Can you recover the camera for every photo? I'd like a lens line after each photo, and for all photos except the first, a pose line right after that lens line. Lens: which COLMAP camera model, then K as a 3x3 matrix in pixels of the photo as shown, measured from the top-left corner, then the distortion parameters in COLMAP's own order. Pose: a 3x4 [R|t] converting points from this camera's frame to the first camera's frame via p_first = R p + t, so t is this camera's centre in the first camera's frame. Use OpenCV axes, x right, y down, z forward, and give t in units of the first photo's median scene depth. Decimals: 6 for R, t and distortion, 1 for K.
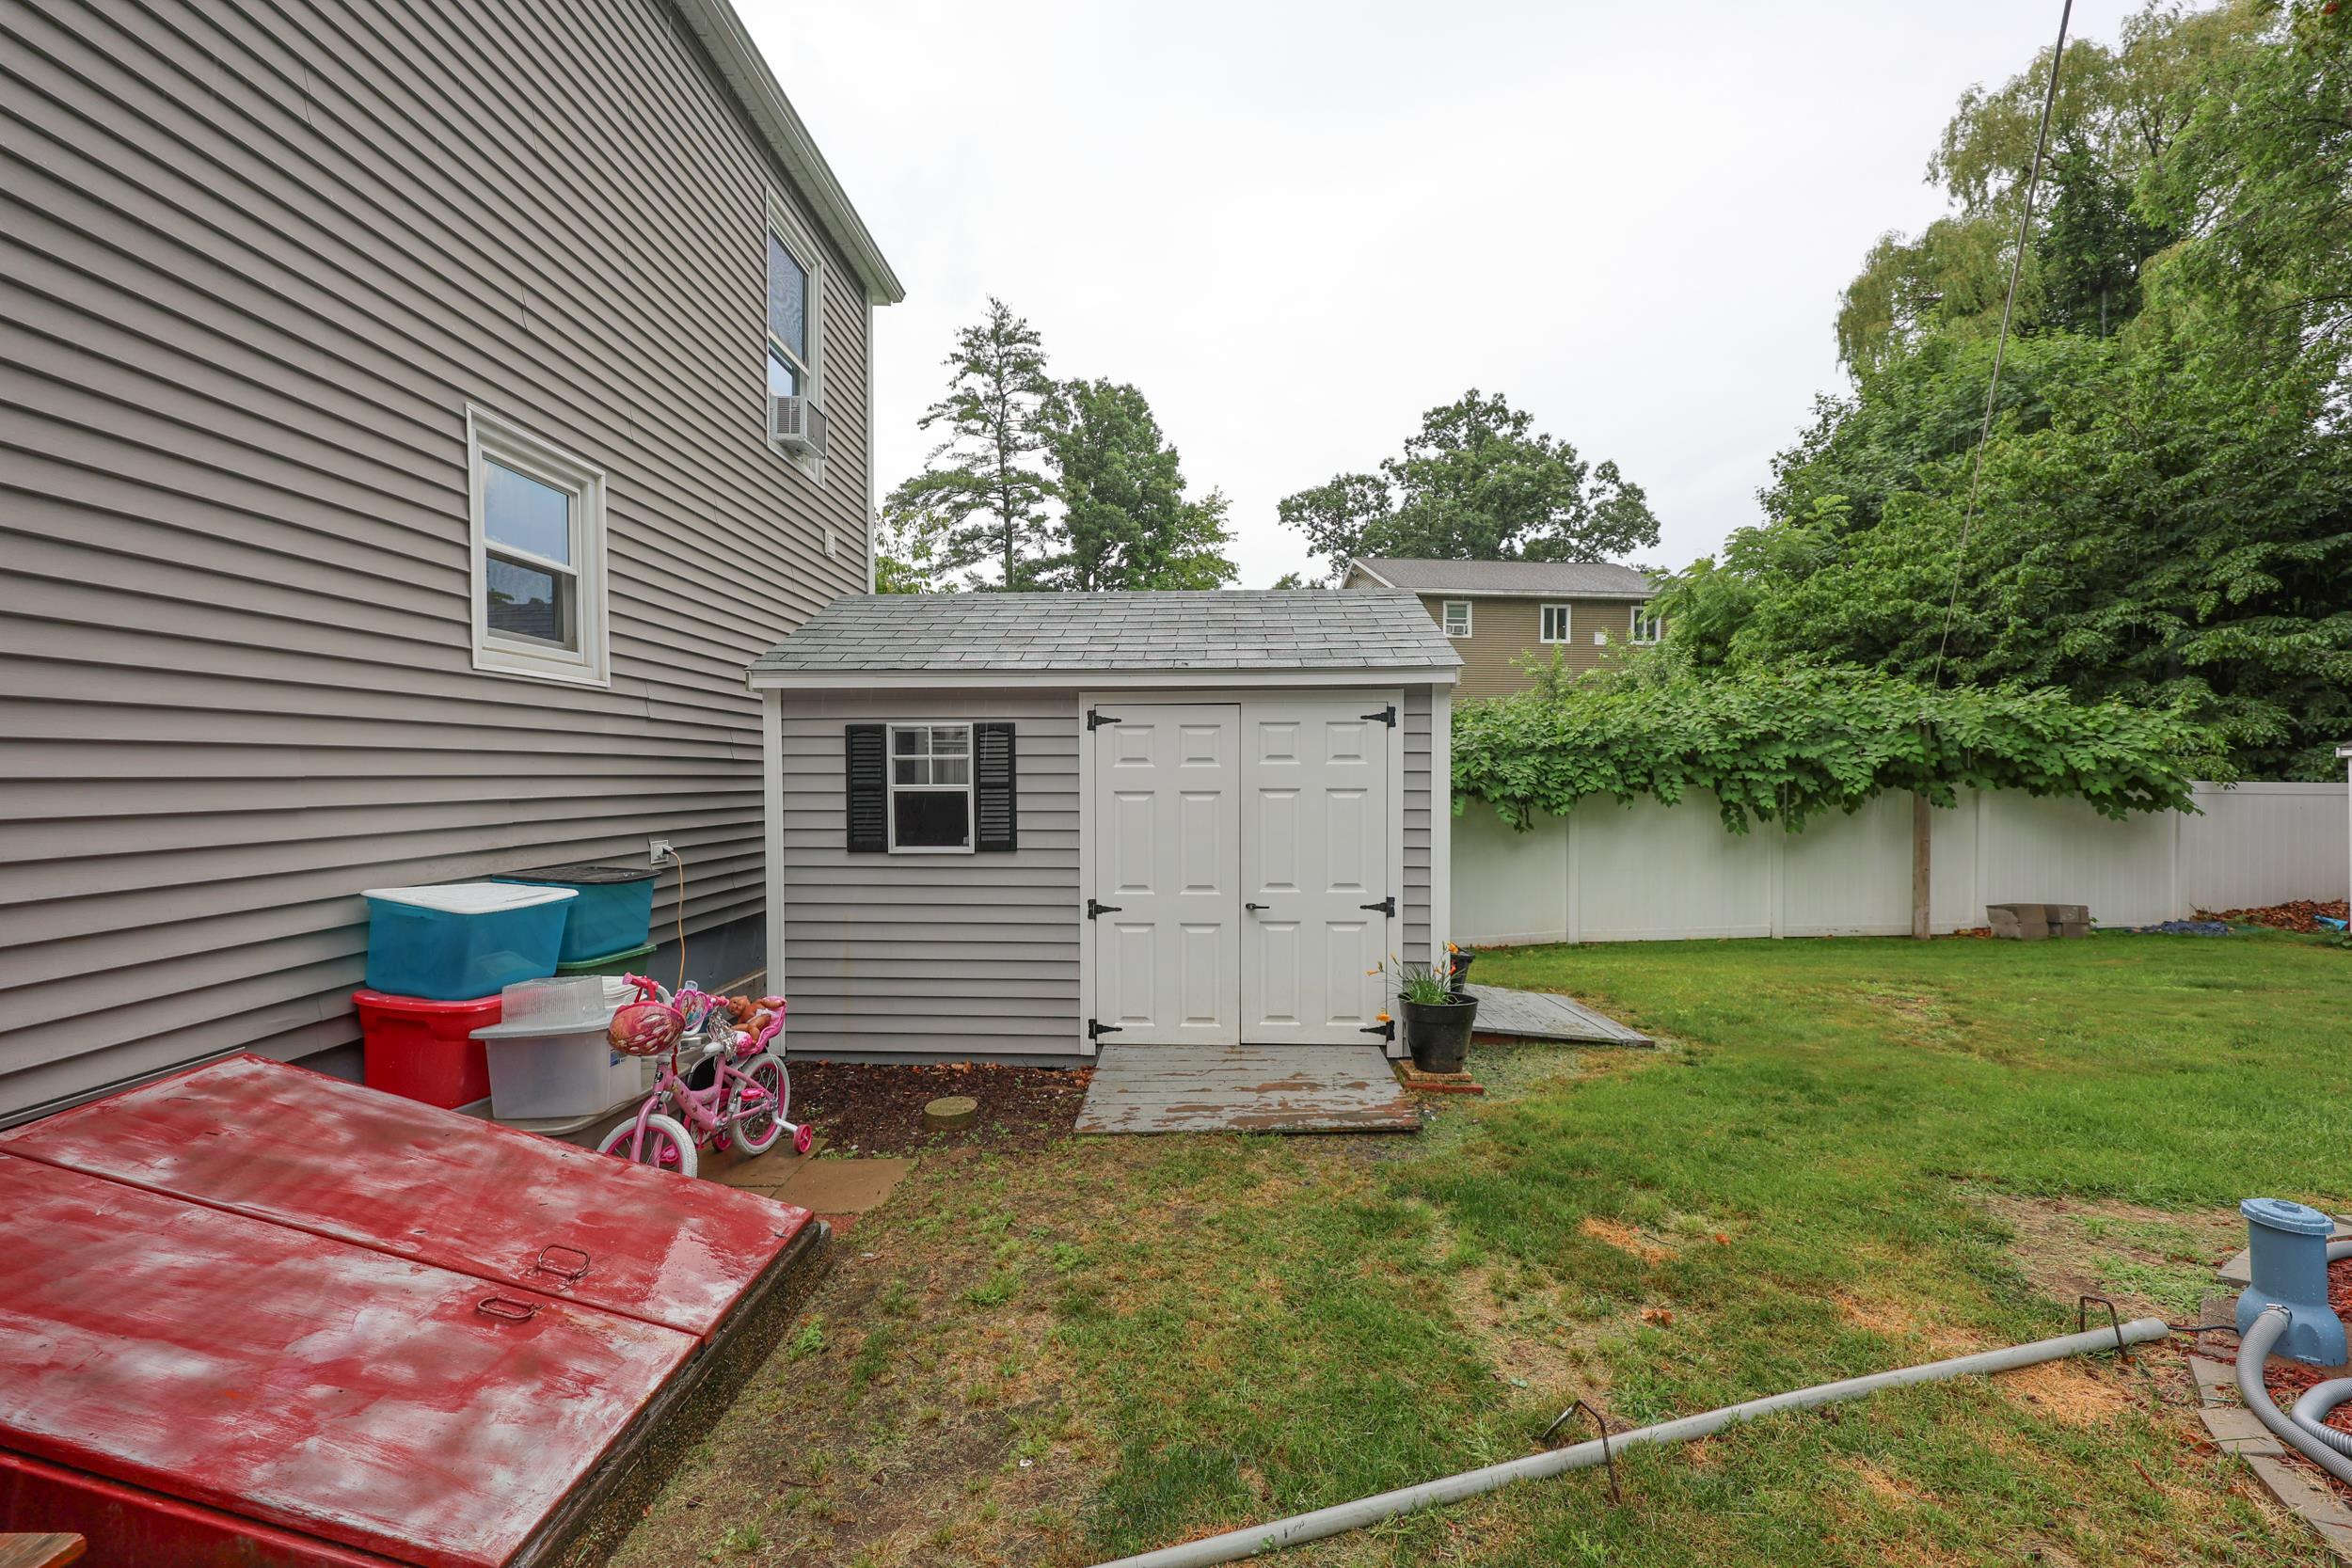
lens RADIAL K [[939.1, 0, 1190.7], [0, 939.1, 794.4], [0, 0, 1]] dist [0.006583, -0.001907]
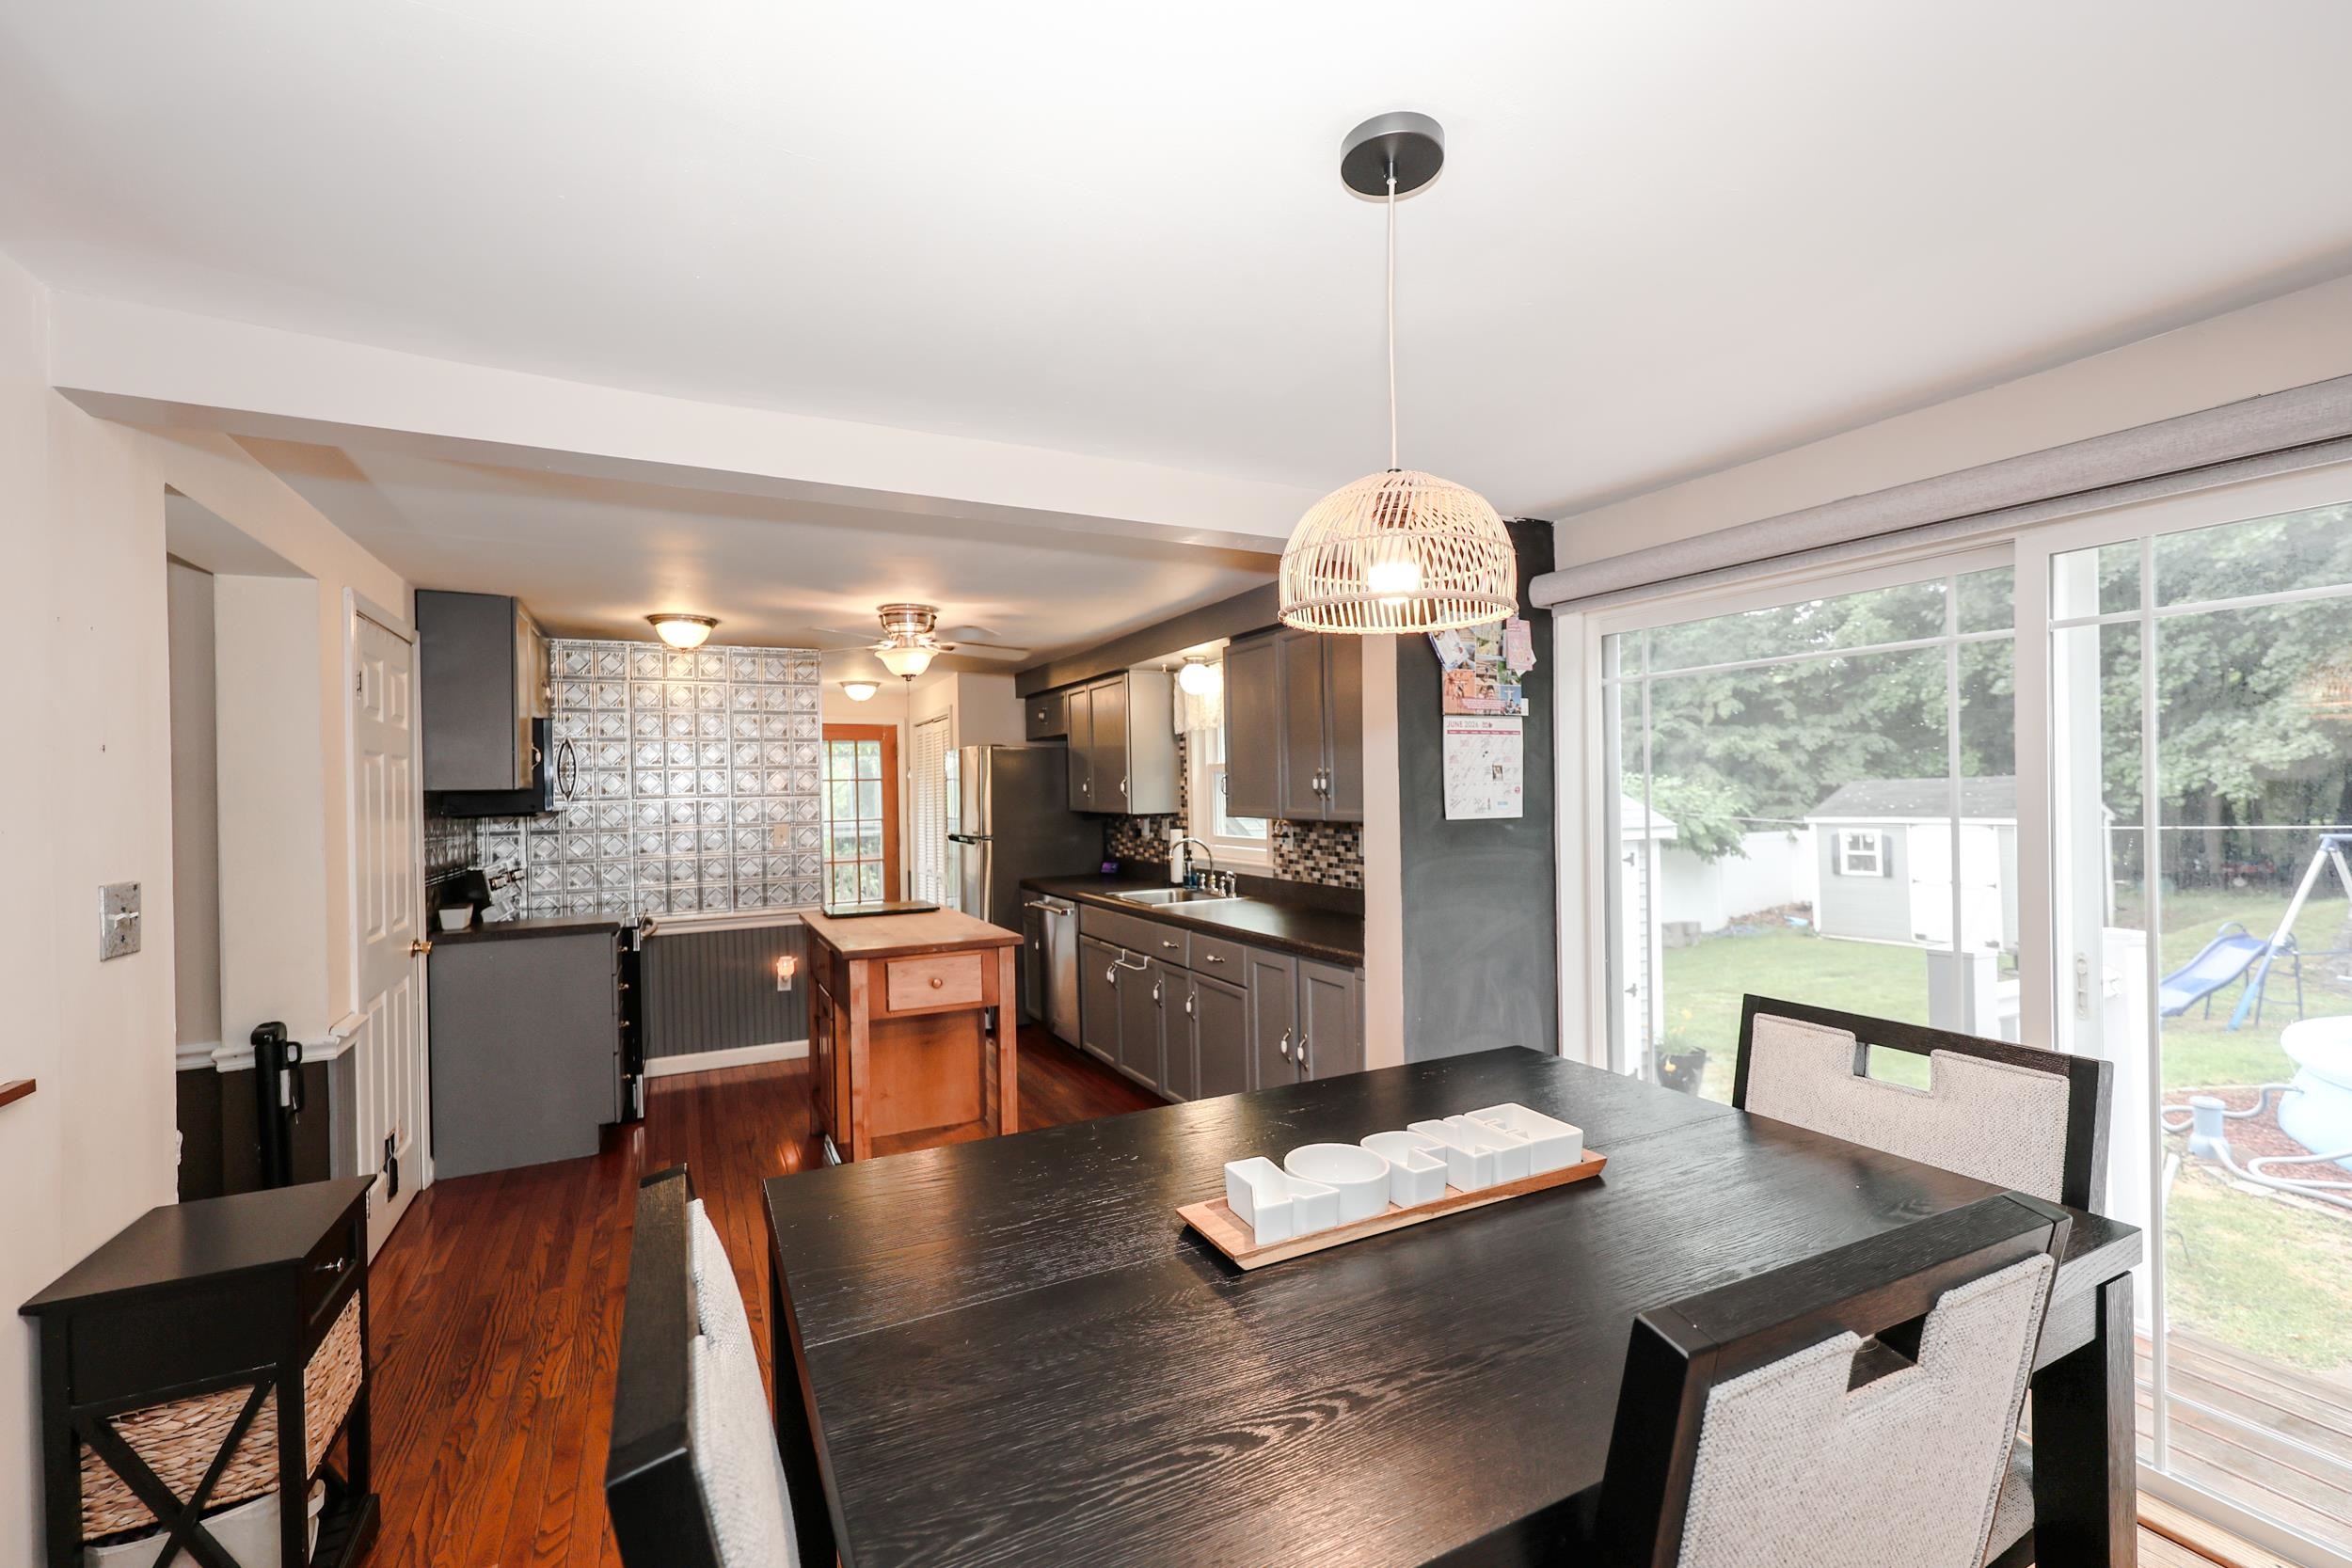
lens RADIAL K [[972.2, 0, 1178.9], [0, 972.2, 789.0], [0, 0, 1]] dist [0.002306, 0.000185]
pose [[0.884616, -0.011347, 0.466183, -0.516607], [0.022995, 0.999549, -0.019305, -0.084241], [-0.465753, 0.027798, 0.884478, -0.004641]]
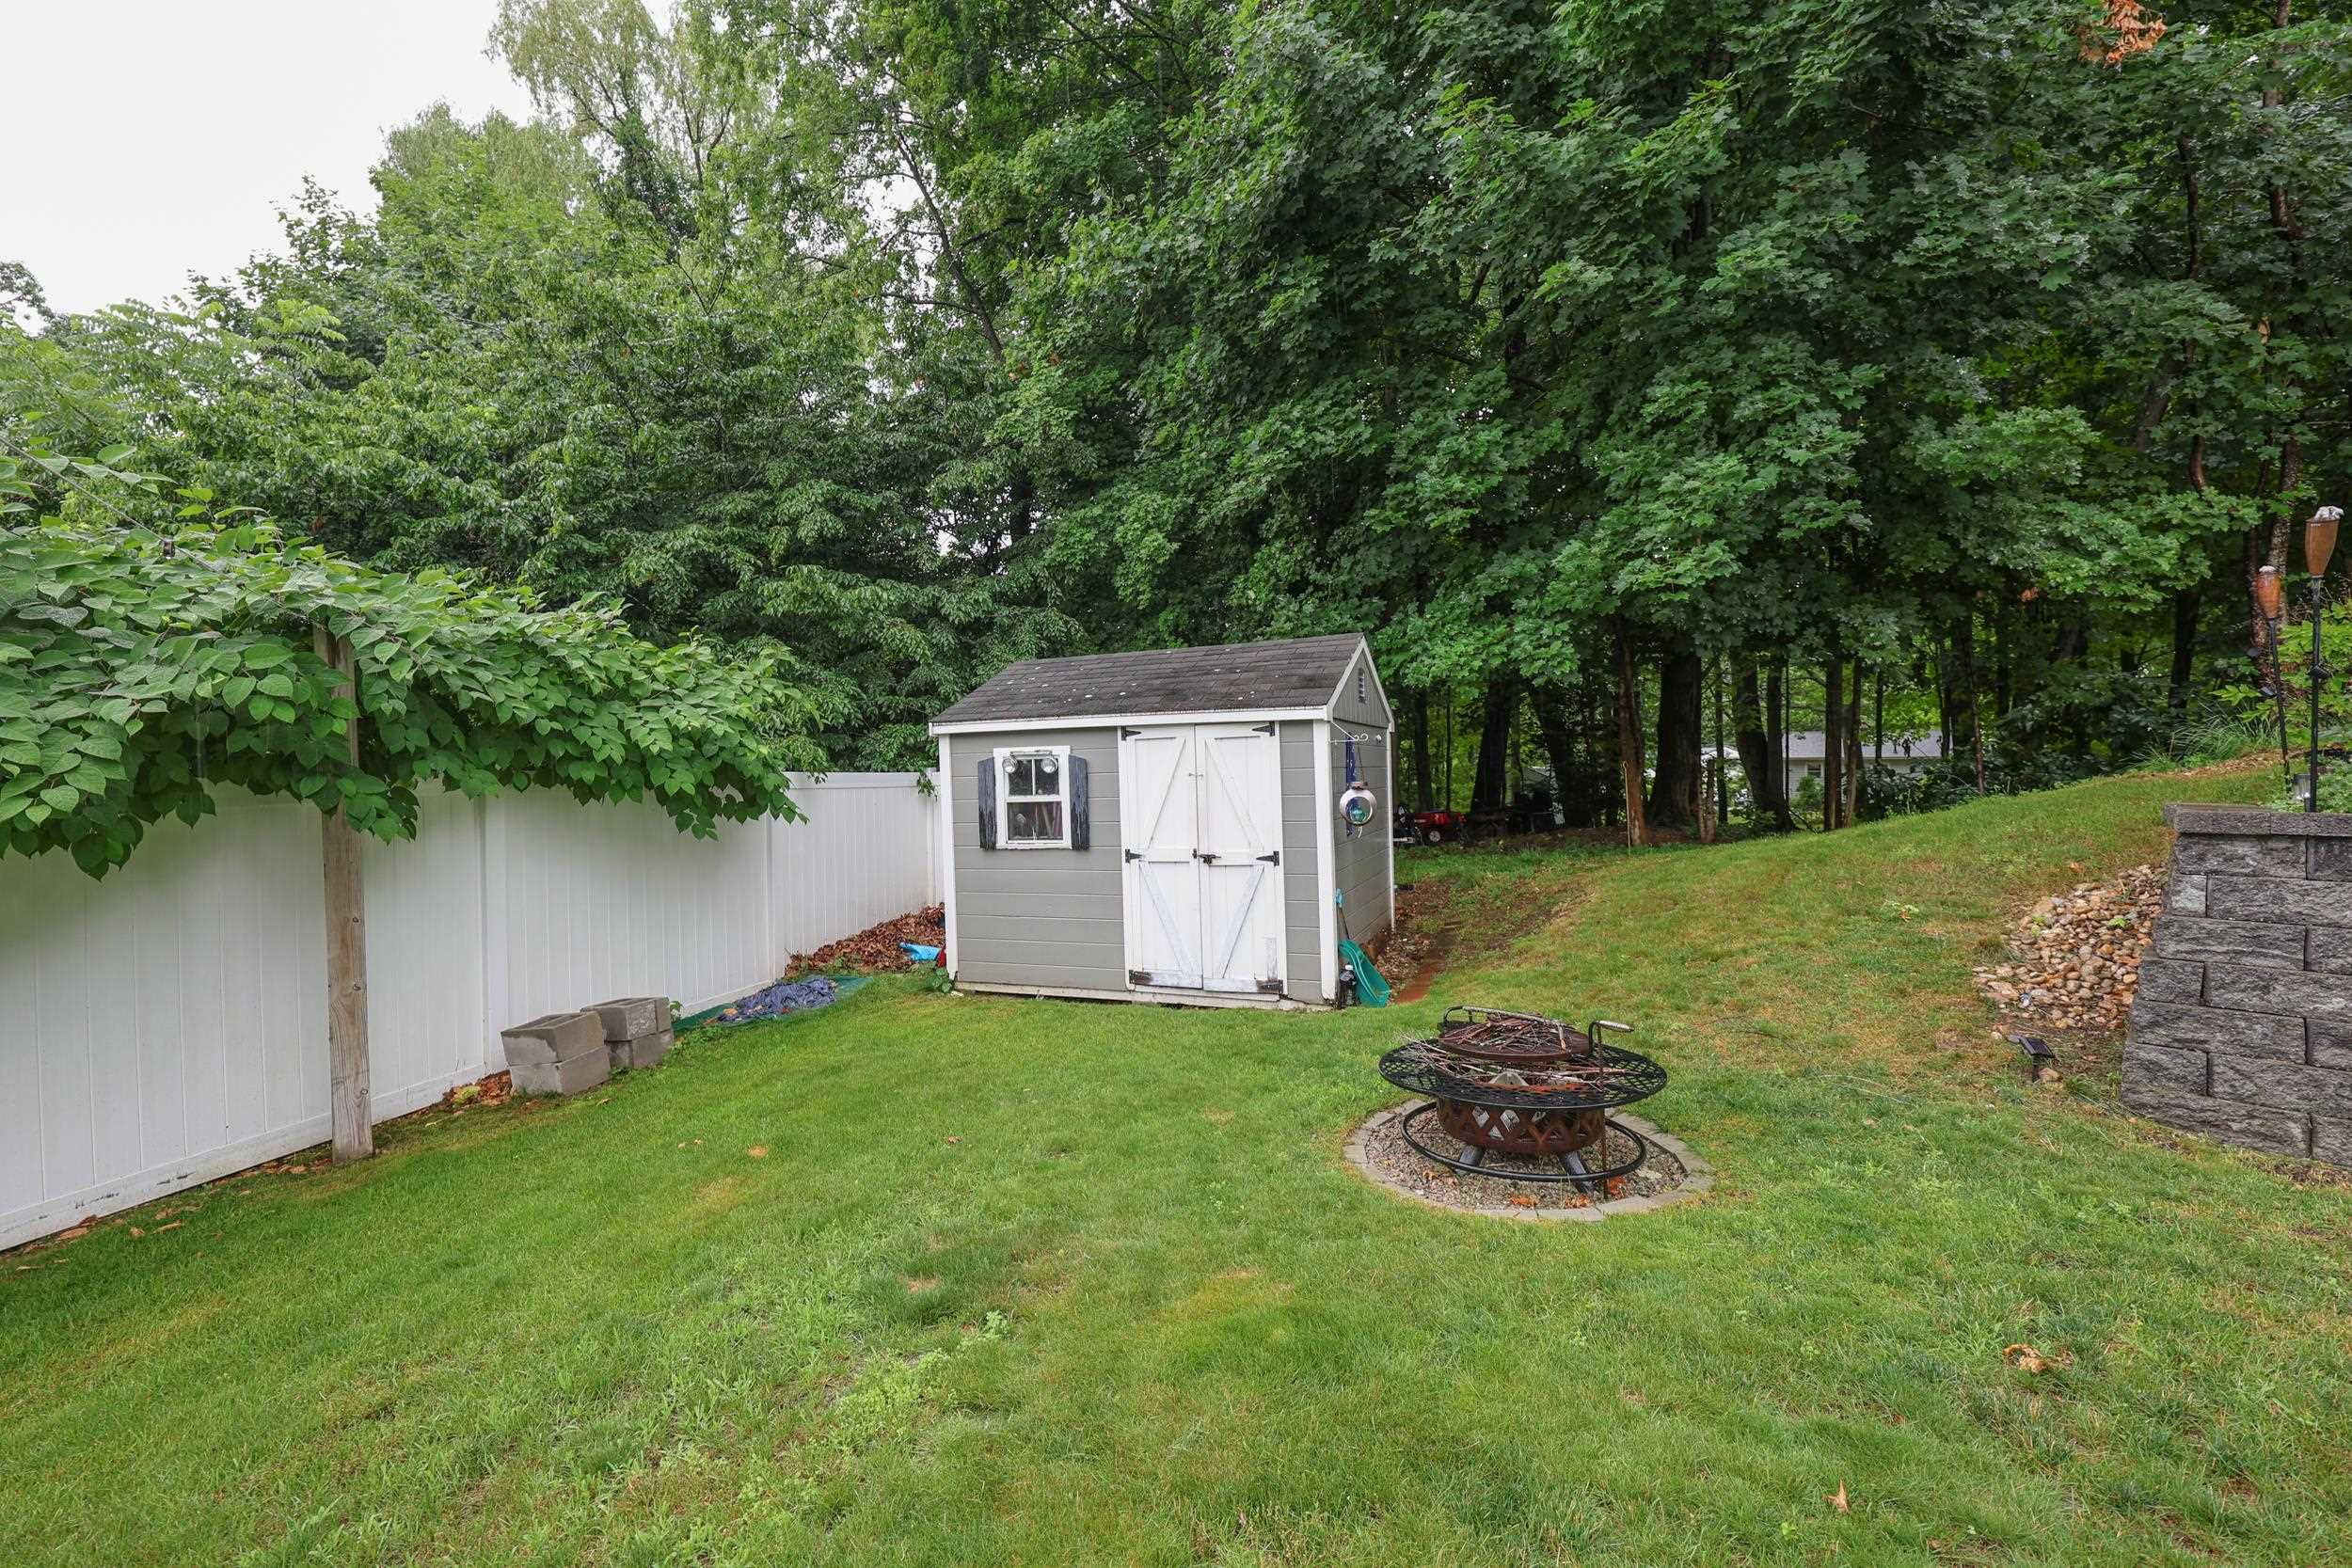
lens RADIAL K [[1000.9, 0, 1140.8], [0, 1000.9, 784.2], [0, 0, 1]] dist [-0.002497, 0.000809]
pose [[0.358873, -0.018571, 0.933202, 0.496585], [0.027578, 0.999577, 0.009287, -0.004576], [-0.932979, 0.022403, 0.359233, 0.518933]]
